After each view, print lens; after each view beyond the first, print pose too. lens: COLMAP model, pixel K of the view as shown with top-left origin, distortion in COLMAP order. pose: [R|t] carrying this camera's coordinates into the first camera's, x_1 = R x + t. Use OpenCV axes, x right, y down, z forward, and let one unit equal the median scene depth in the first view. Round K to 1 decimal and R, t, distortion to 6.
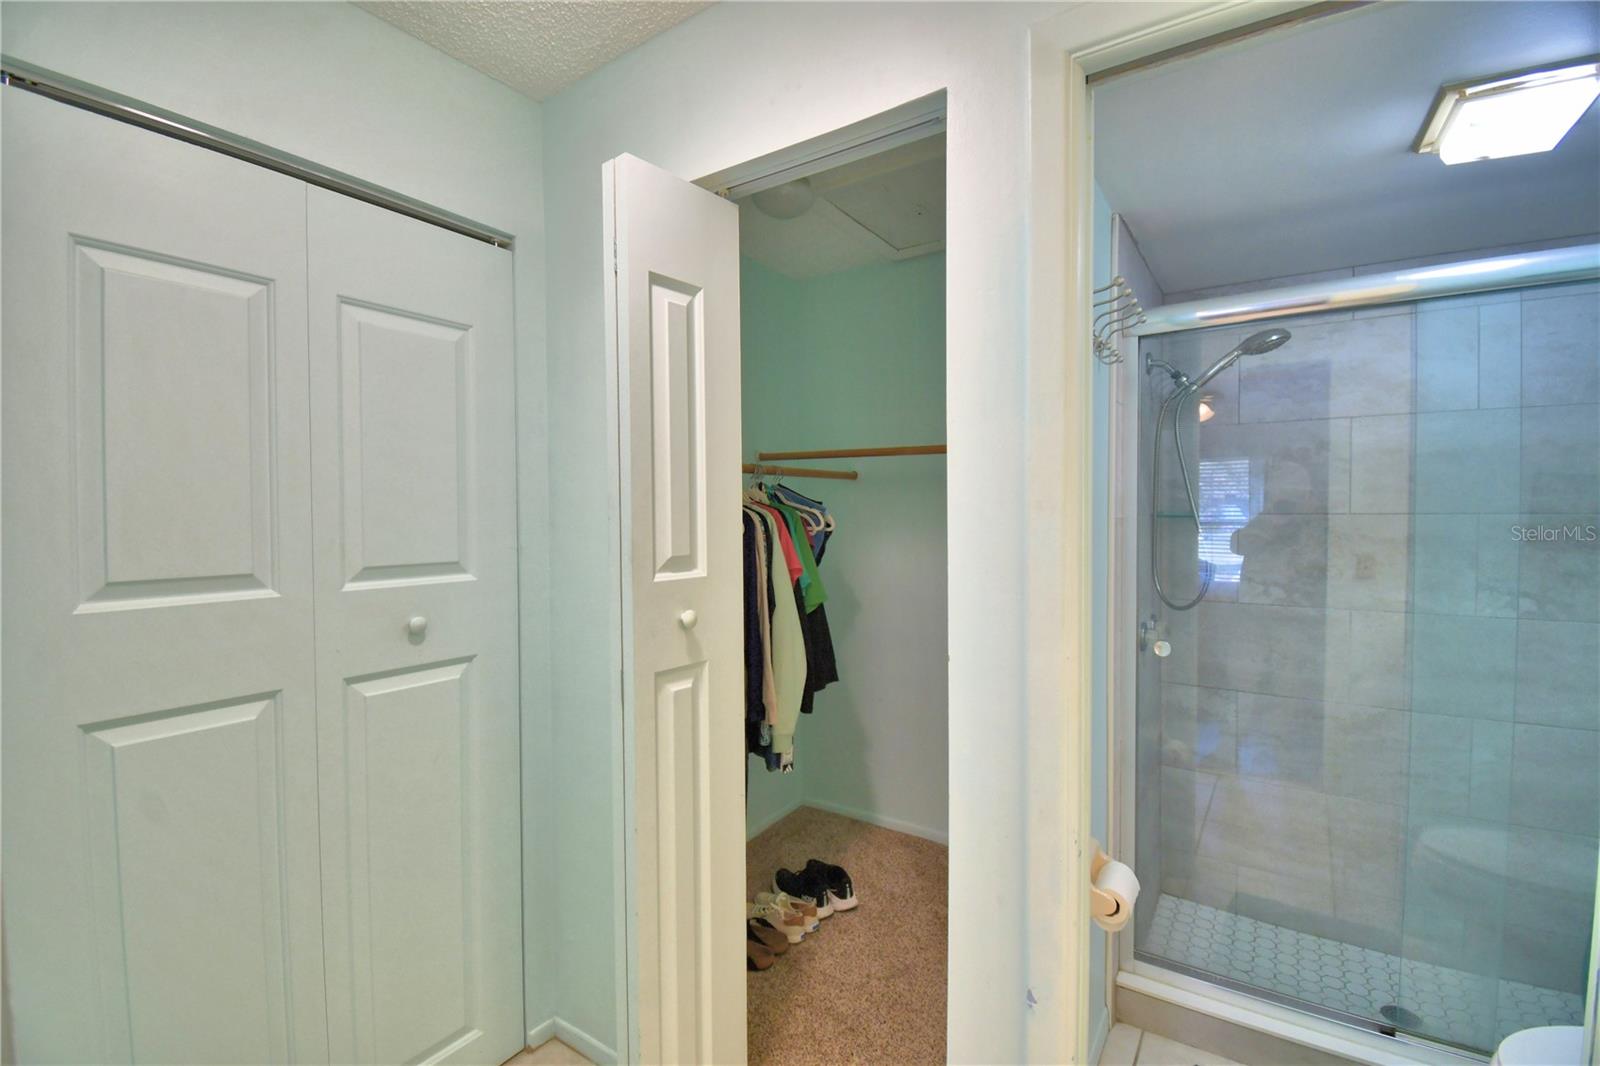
lens RADIAL K [[698.8, 0, 795.6], [0, 698.8, 527.5], [0, 0, 1]] dist [0.012455, -0.020041]
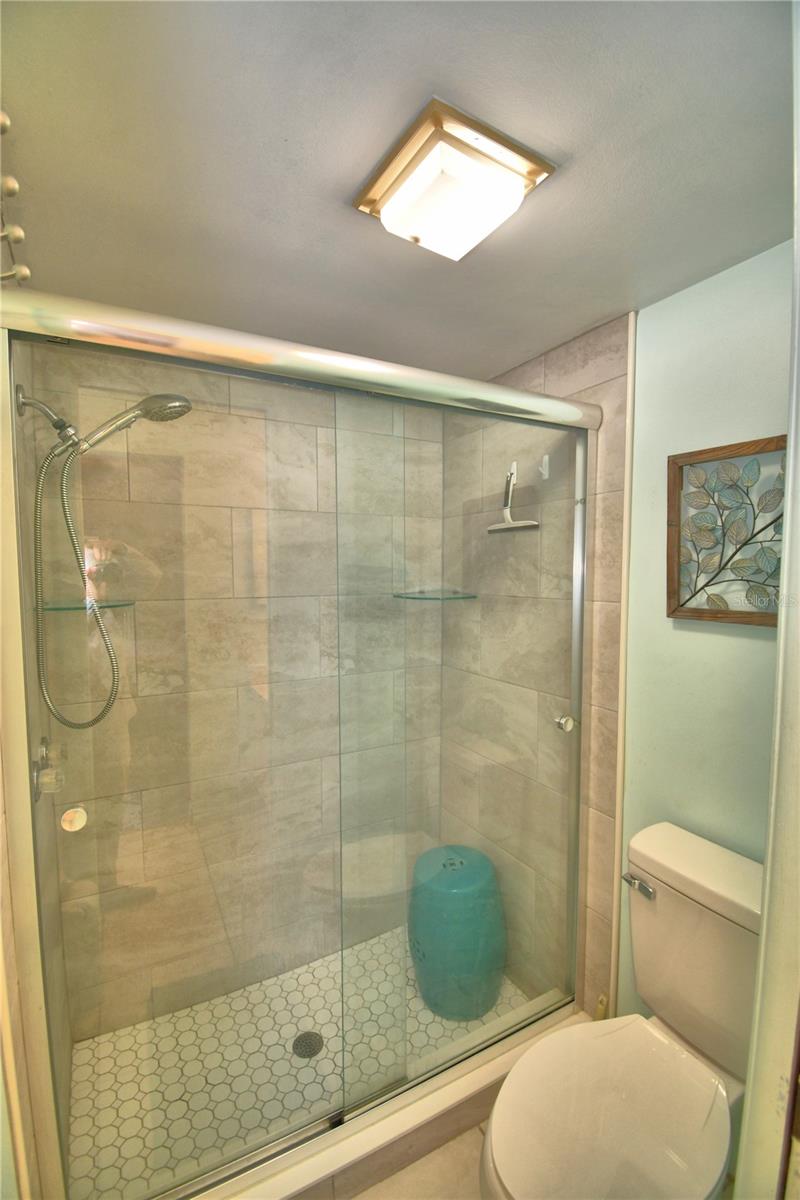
lens RADIAL K [[524.1, 0, 399.8], [0, 524.1, 607.2], [0, 0, 1]] dist [0.012455, -0.020041]
pose [[0.441451, -0.054240, 0.895644, 0.184924], [0.024303, 0.998528, 0.048492, -0.038255], [-0.896956, 0.000360, 0.442120, 0.415457]]
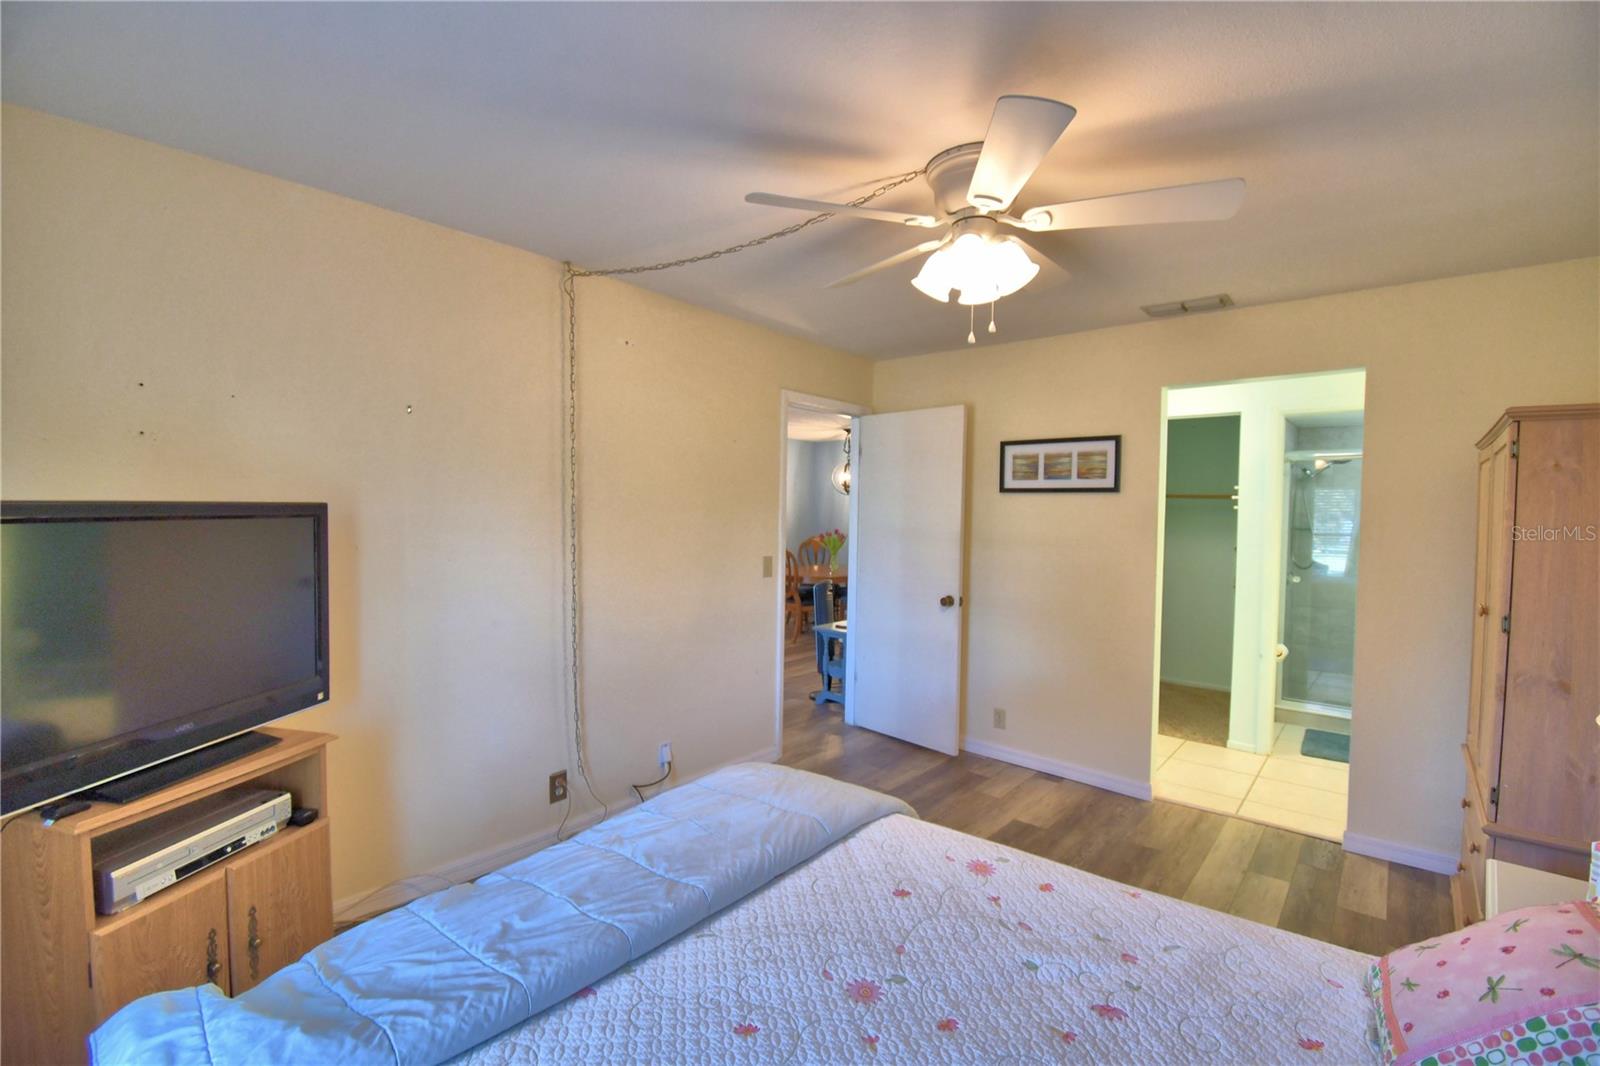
lens RADIAL K [[698.8, 0, 792.8], [0, 698.8, 533.5], [0, 0, 1]] dist [0.012455, -0.020041]
pose [[0.992255, 0.024248, -0.121825, -0.862542], [-0.023623, 0.999699, 0.006568, 0.023970], [0.121948, -0.003639, 0.992530, -1.529142]]
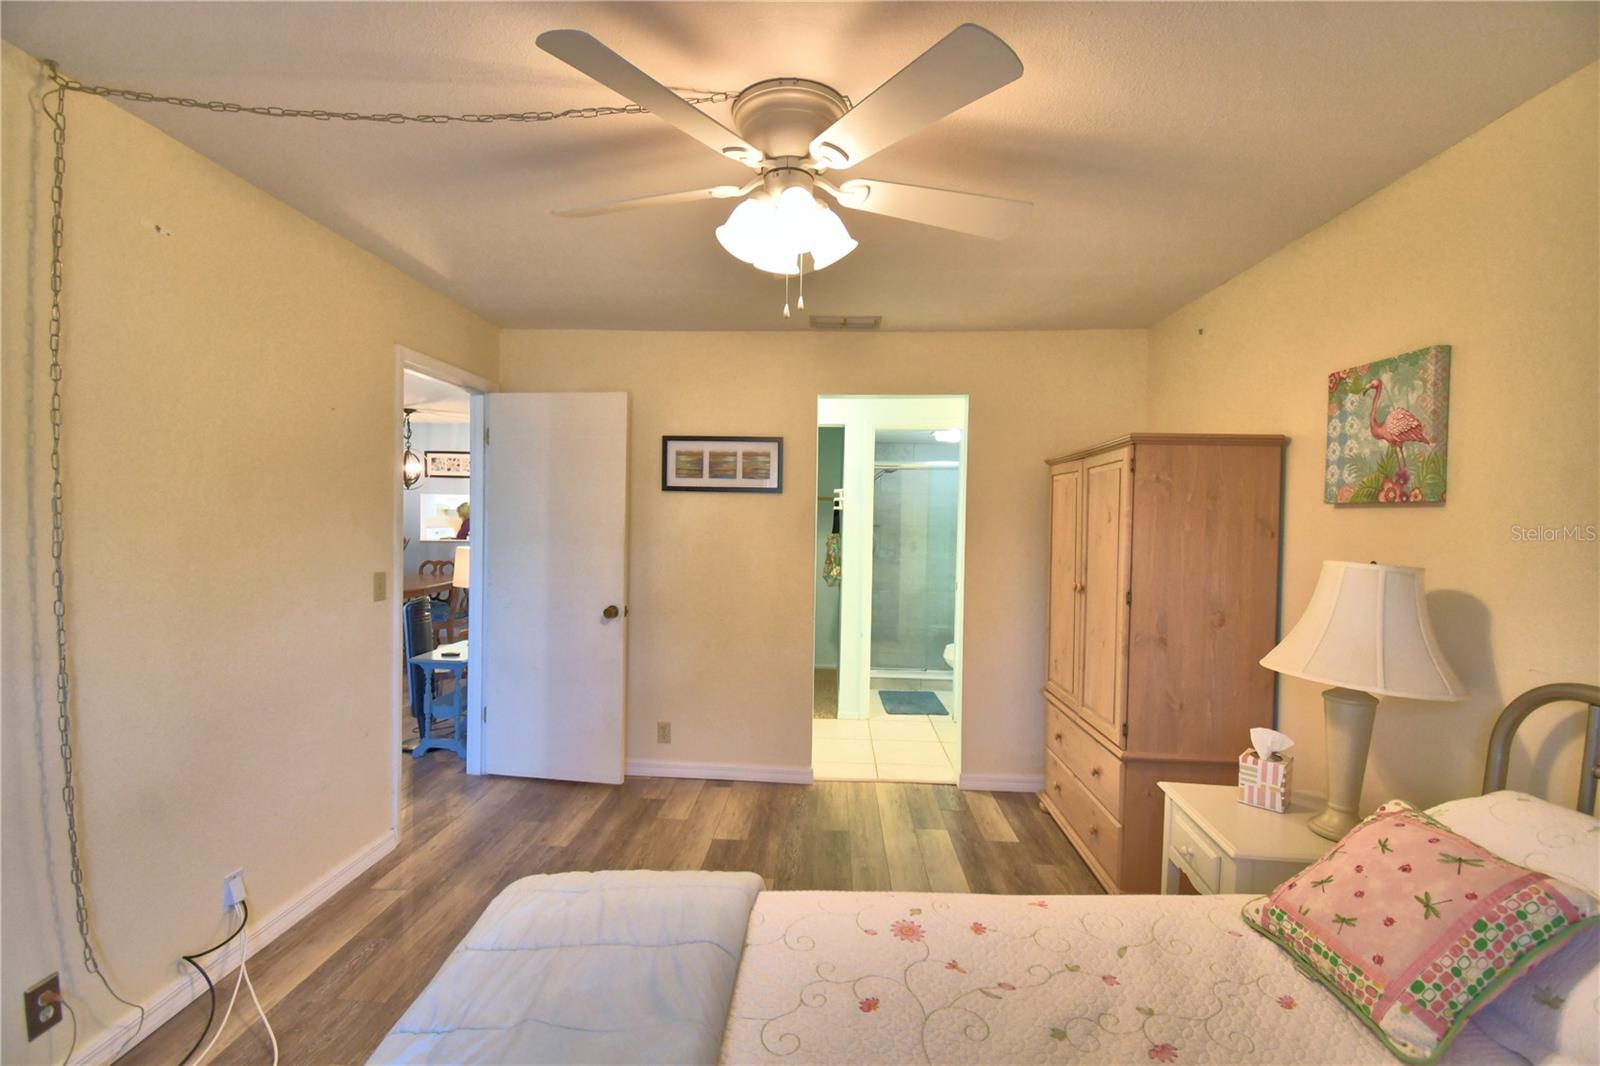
lens RADIAL K [[698.8, 0, 795.6], [0, 698.8, 533.8], [0, 0, 1]] dist [0.012455, -0.020041]
pose [[0.859965, 0.005643, 0.510321, -1.136290], [-0.005761, 0.999982, -0.001350, 0.021533], [-0.510320, -0.001779, 0.859983, -1.280730]]
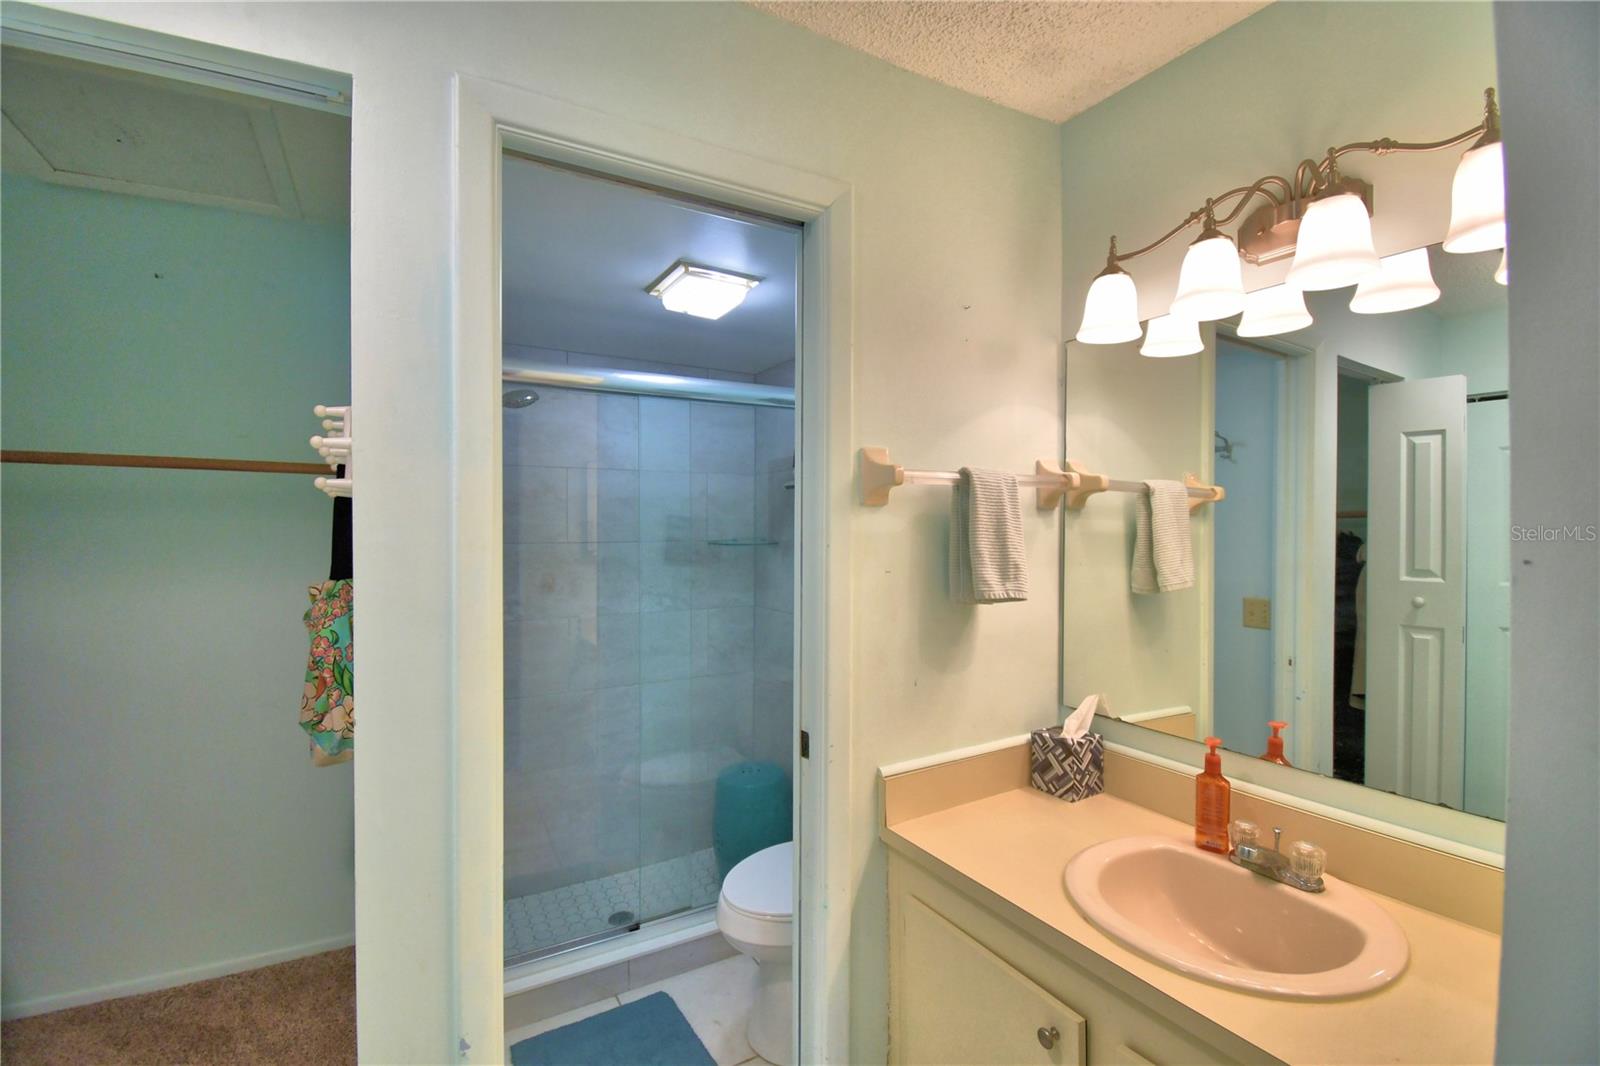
lens RADIAL K [[698.8, 0, 789.3], [0, 698.8, 531.4], [0, 0, 1]] dist [0.012455, -0.020041]
pose [[0.443974, 0.002461, 0.896037, -0.172839], [0.021930, 0.999667, -0.013611, -0.014577], [-0.895772, 0.025693, 0.443772, 0.068806]]
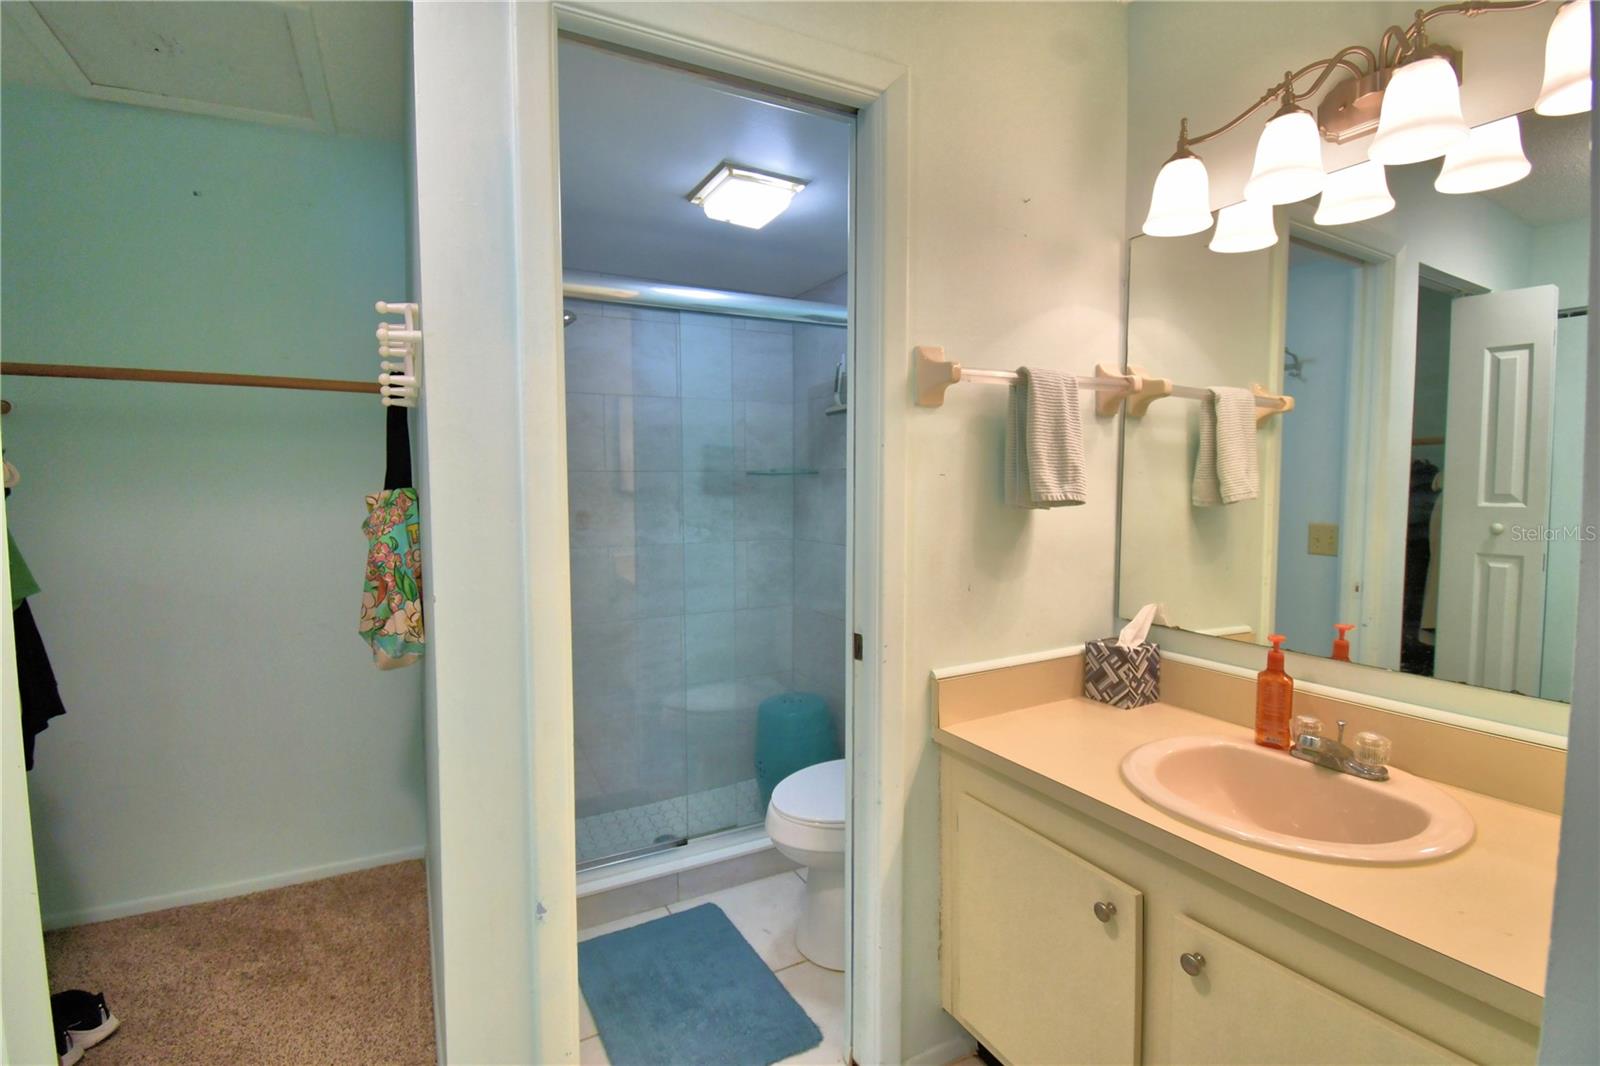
lens RADIAL K [[733.4, 0, 787.6], [0, 733.4, 528.4], [0, 0, 1]] dist [0.007590, -0.017421]
pose [[0.479501, -0.047656, 0.876247, -0.209838], [0.025716, 0.998859, 0.040252, 0.037457], [-0.877165, 0.003233, 0.480179, 0.078994]]
